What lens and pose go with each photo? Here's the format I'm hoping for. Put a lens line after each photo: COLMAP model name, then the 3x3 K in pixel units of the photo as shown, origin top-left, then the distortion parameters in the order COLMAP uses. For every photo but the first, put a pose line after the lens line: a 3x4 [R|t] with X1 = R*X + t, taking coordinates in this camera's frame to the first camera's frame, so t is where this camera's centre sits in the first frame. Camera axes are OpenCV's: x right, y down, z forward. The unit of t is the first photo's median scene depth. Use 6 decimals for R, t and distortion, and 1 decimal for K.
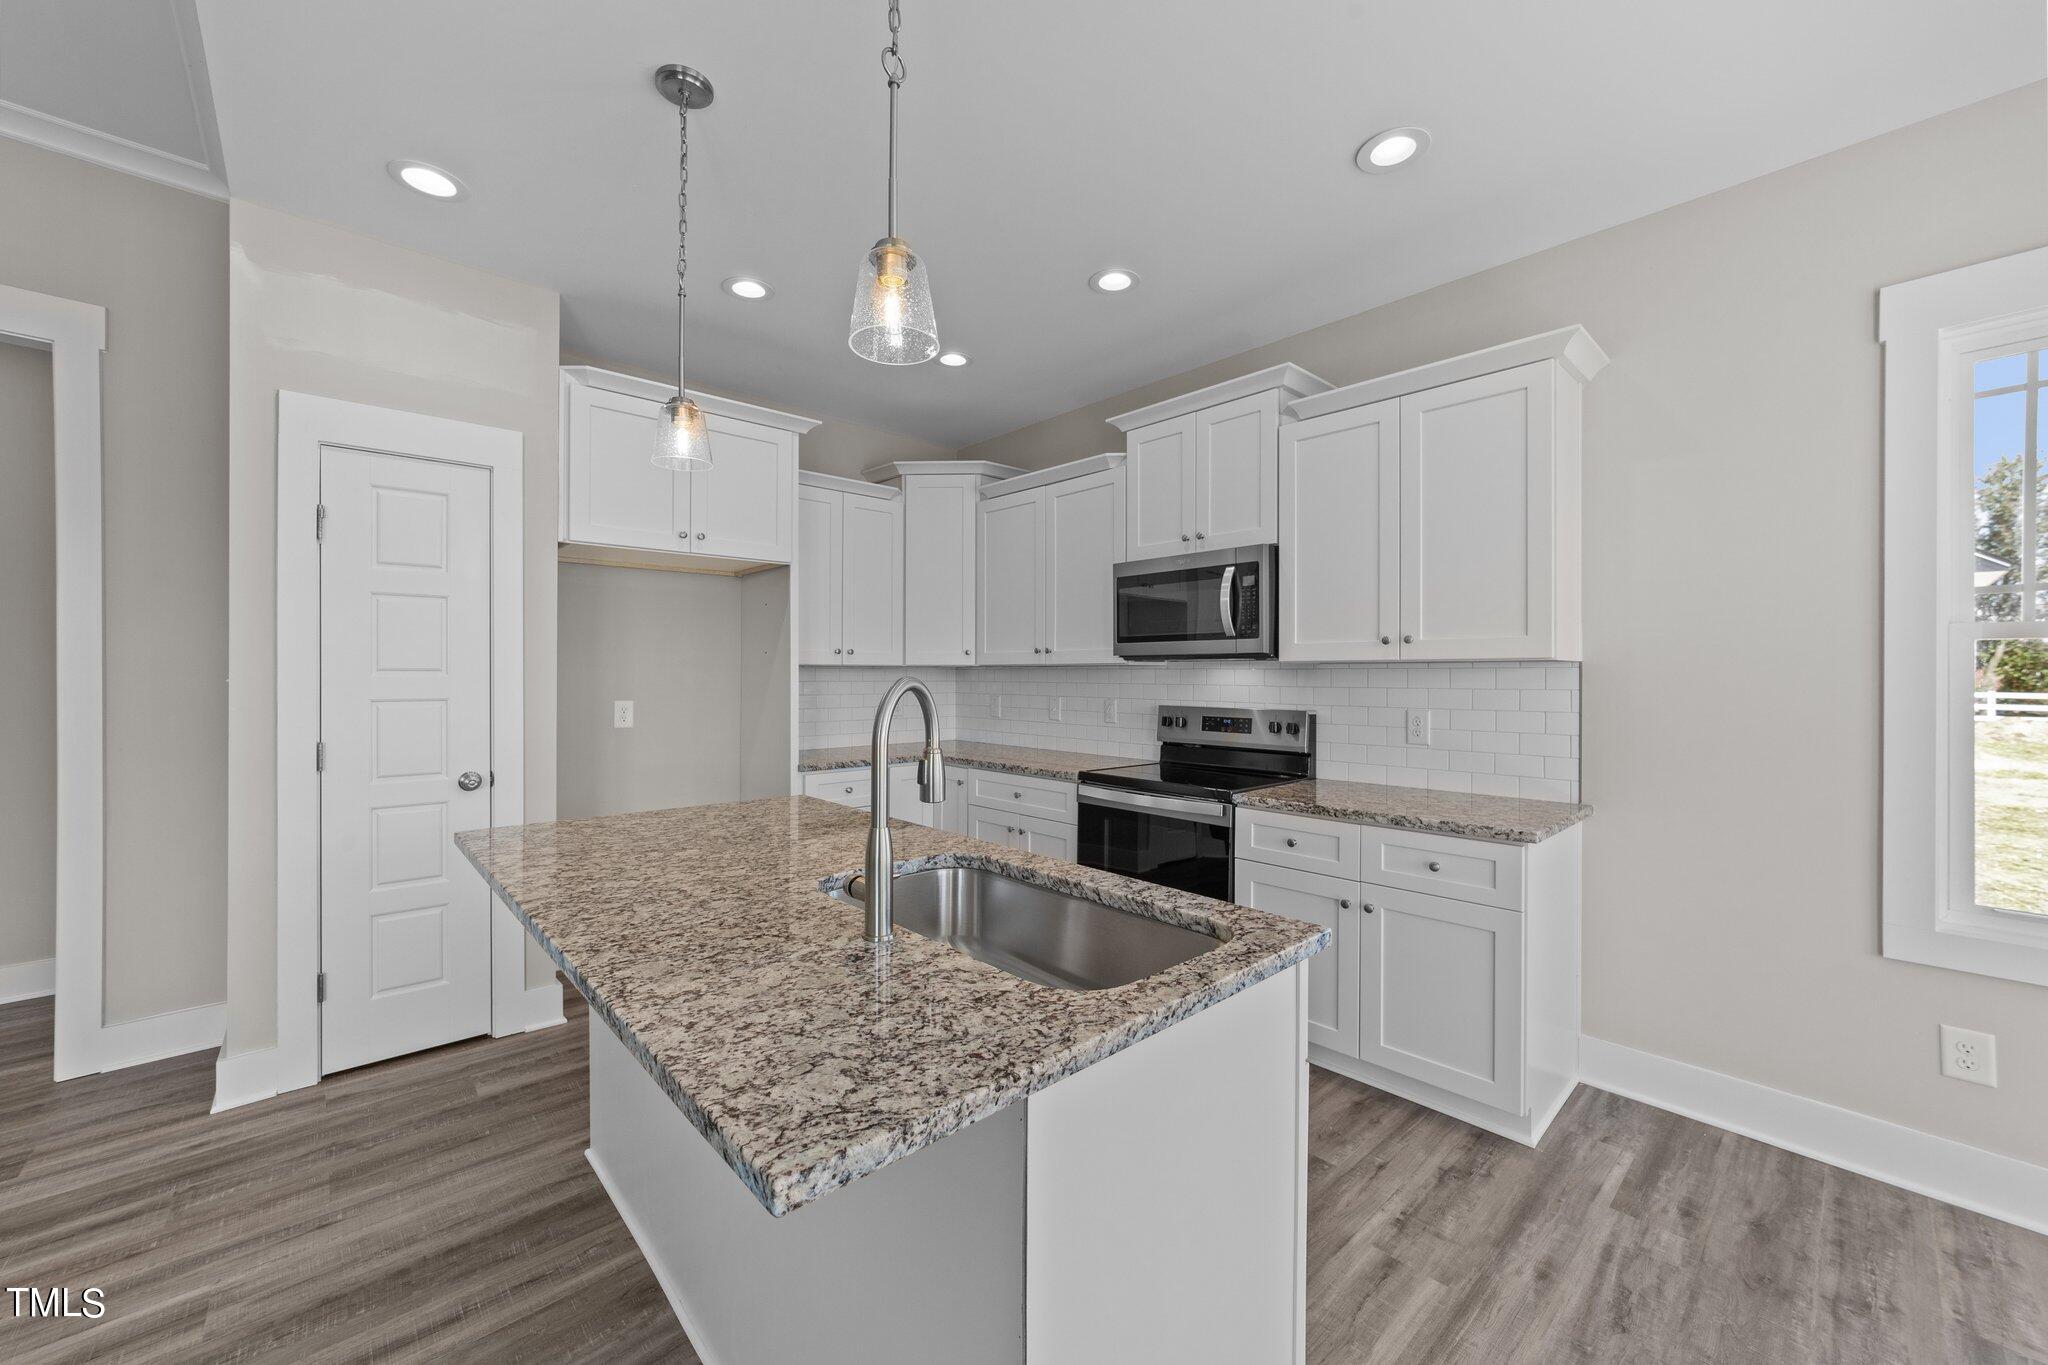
lens RADIAL K [[783.5, 0, 1029.5], [0, 783.5, 680.7], [0, 0, 1]] dist [-0.017460, 0.008617]
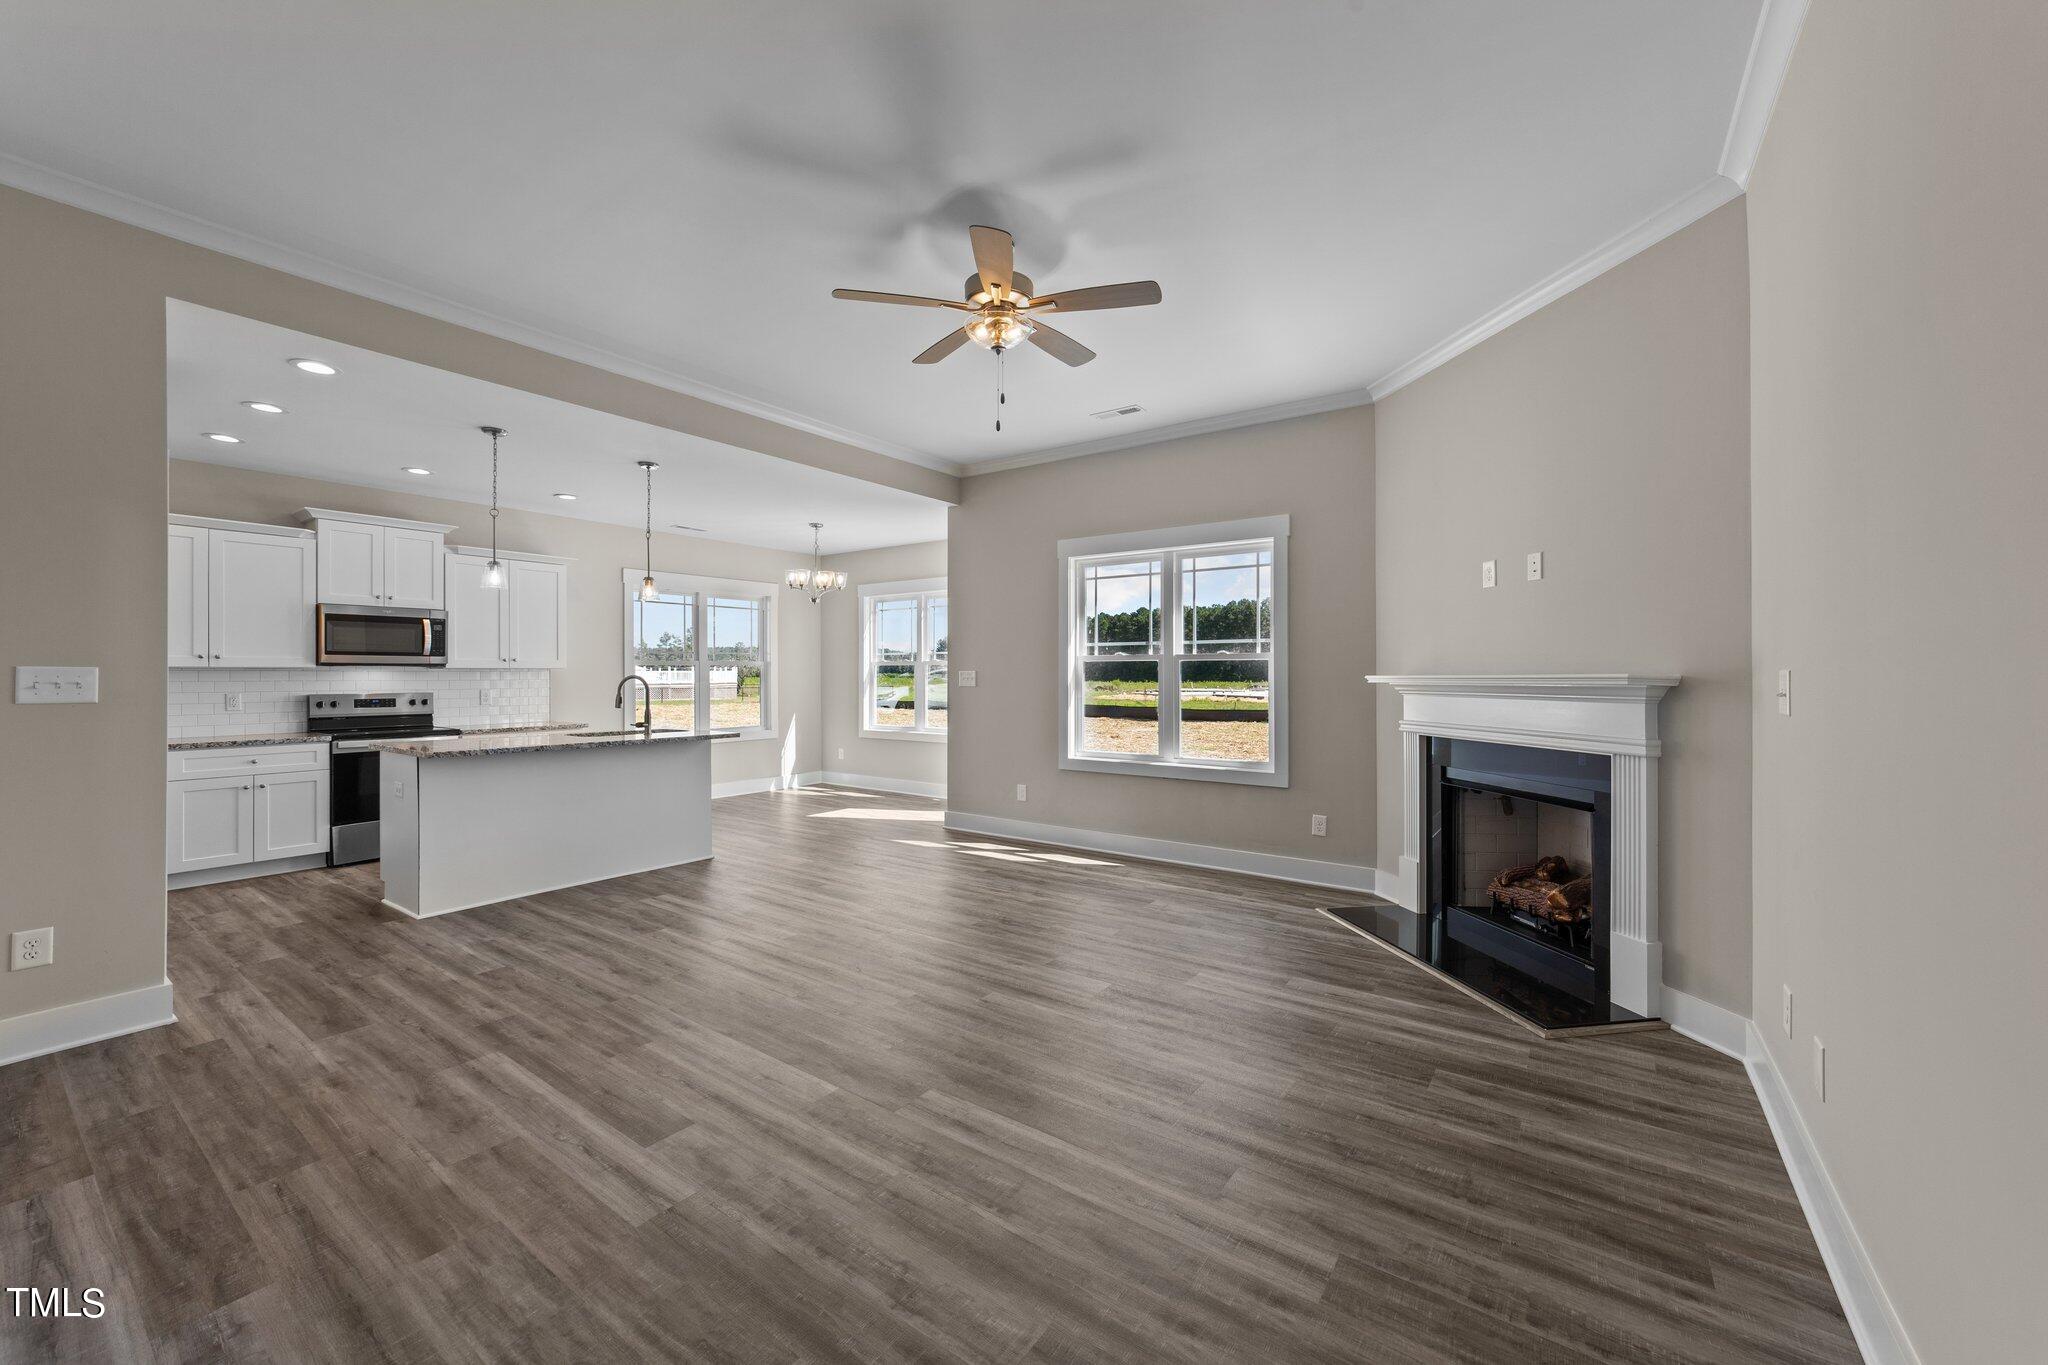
lens RADIAL K [[790.4, 0, 1033.5], [0, 790.4, 673.2], [0, 0, 1]] dist [-0.019514, 0.009372]
pose [[-0.204584, -0.001366, 0.978848, -2.250386], [0.007757, 0.999965, 0.003017, -0.005769], [-0.978818, 0.008210, -0.204566, -0.098651]]
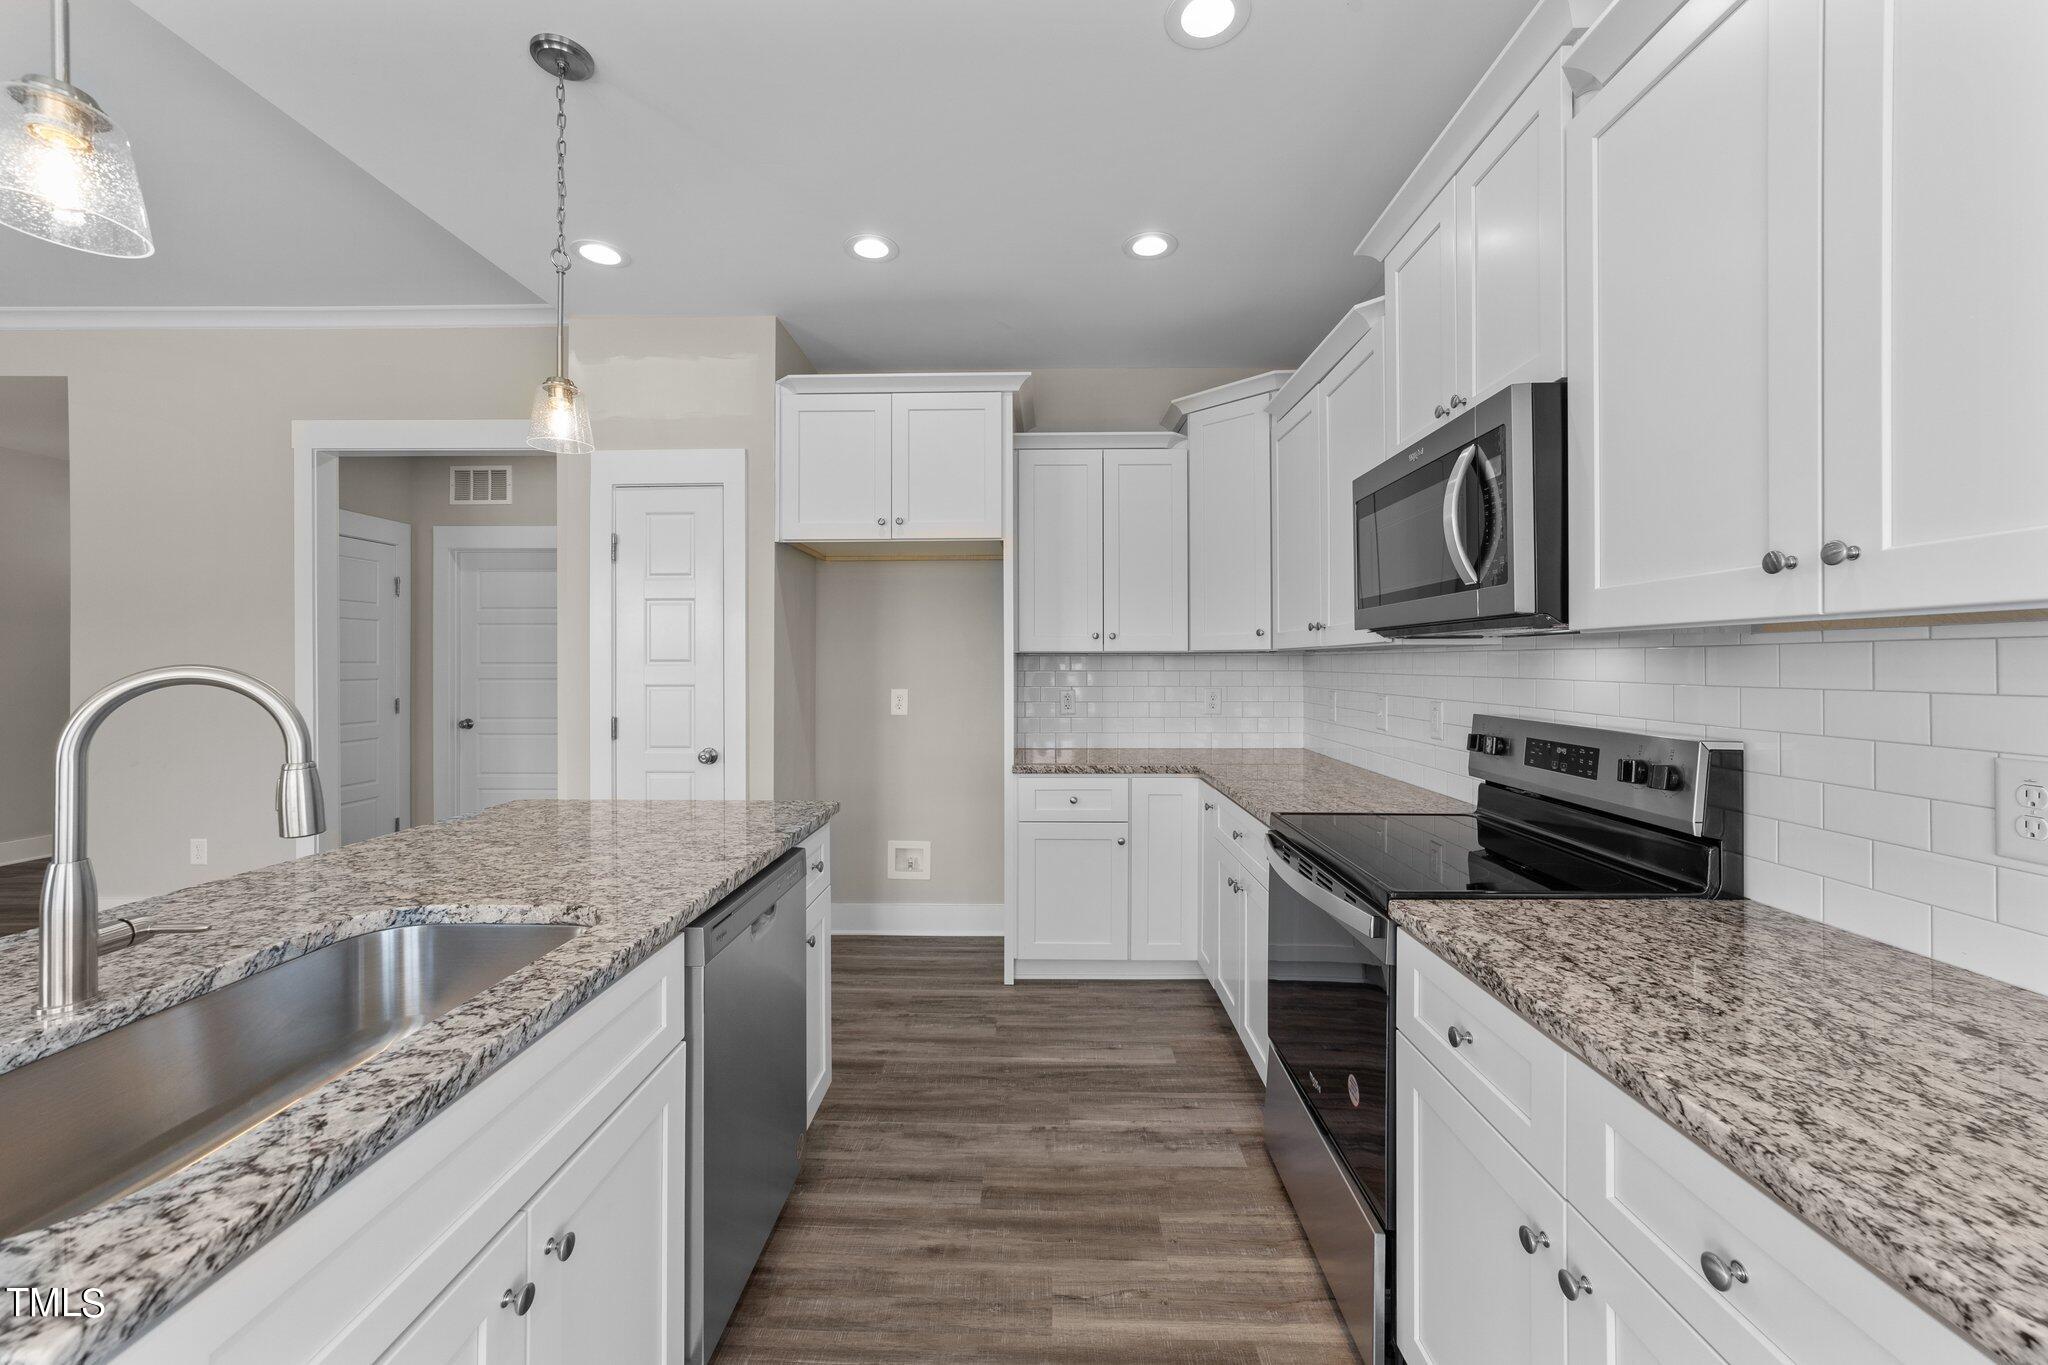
lens RADIAL K [[791.6, 0, 1028.9], [0, 791.6, 660.7], [0, 0, 1]] dist [-0.016233, 0.006450]
pose [[0.719524, -0.006211, -0.694440, 0.460929], [-0.001890, 0.999939, -0.010902, -0.000873], [0.694465, 0.009157, 0.719468, 0.497356]]
